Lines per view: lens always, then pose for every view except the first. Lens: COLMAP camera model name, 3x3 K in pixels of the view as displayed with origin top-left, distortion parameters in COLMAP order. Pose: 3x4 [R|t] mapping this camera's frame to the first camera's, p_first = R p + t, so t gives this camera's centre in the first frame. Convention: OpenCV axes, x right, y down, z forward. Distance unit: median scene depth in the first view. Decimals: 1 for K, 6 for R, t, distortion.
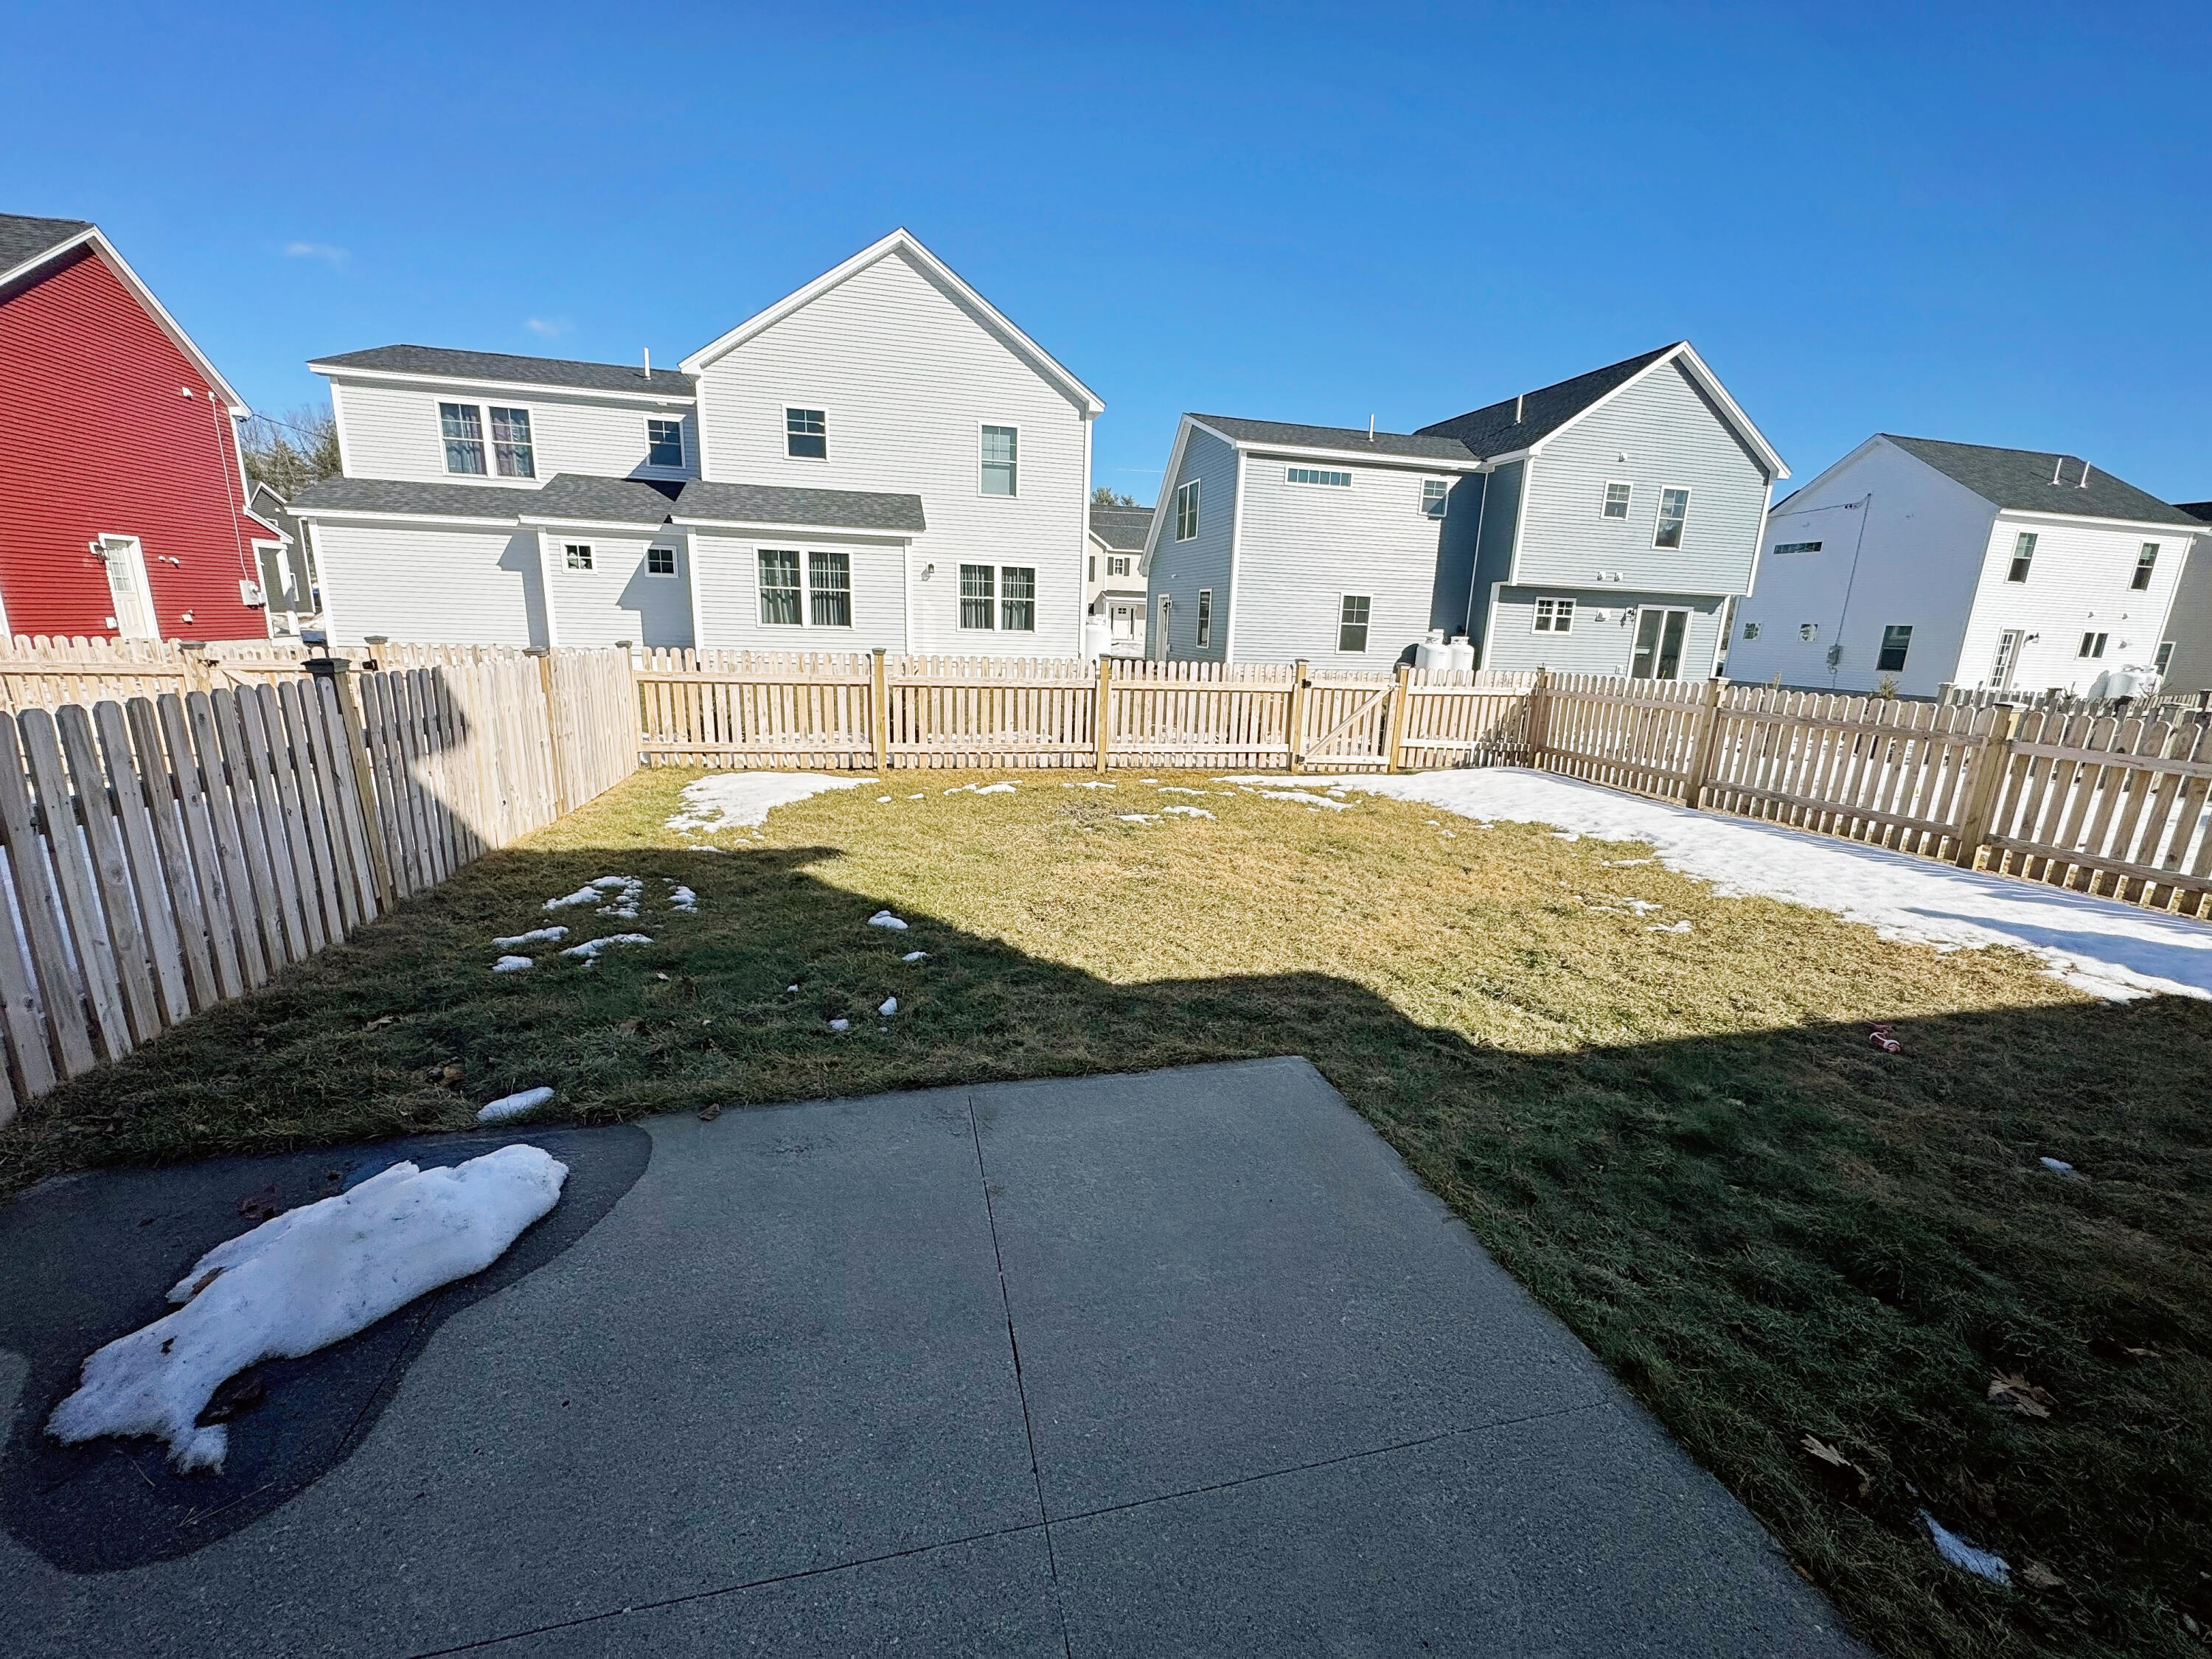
lens RADIAL K [[880.2, 0, 1106.9], [0, 880.2, 824.9], [0, 0, 1]] dist [-0.001800, -0.000087]
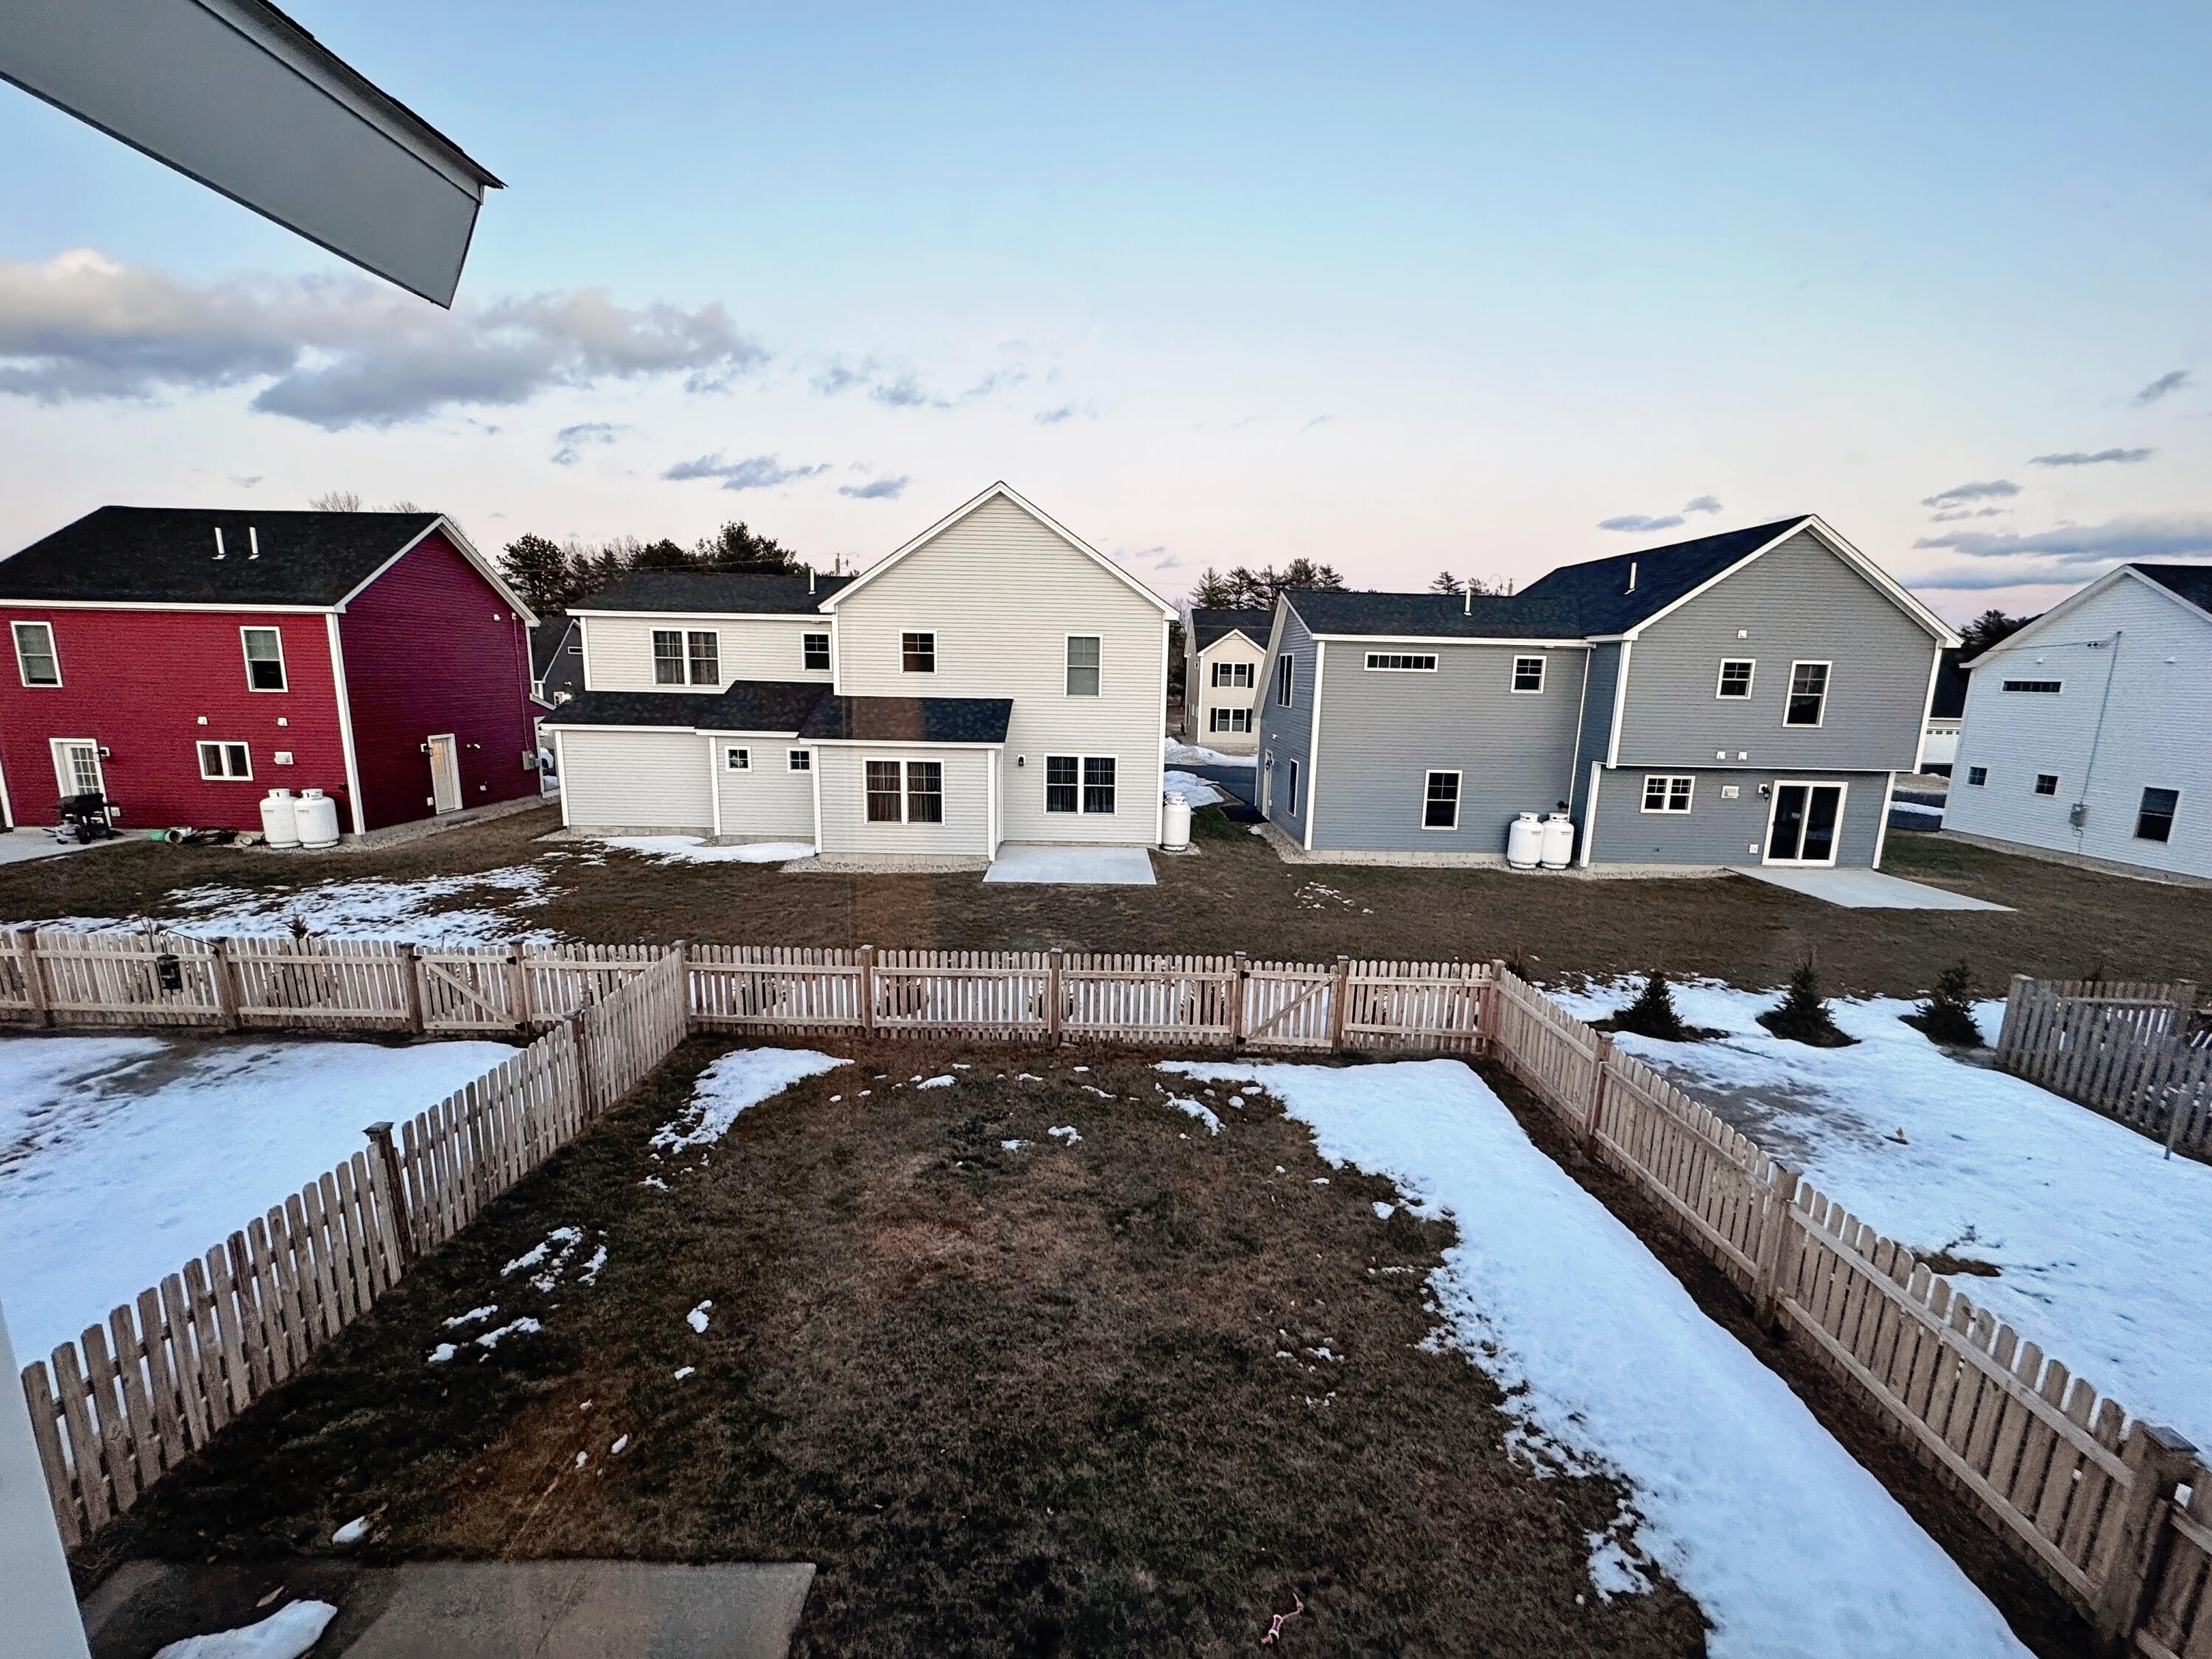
lens RADIAL K [[881.0, 0, 1101.2], [0, 881.0, 827.9], [0, 0, 1]] dist [-0.003082, 0.000705]
pose [[0.972973, 0.027532, -0.229272, 0.157616], [-0.041751, 0.997478, -0.057399, -0.143761], [0.227114, 0.065420, 0.971668, -0.063791]]
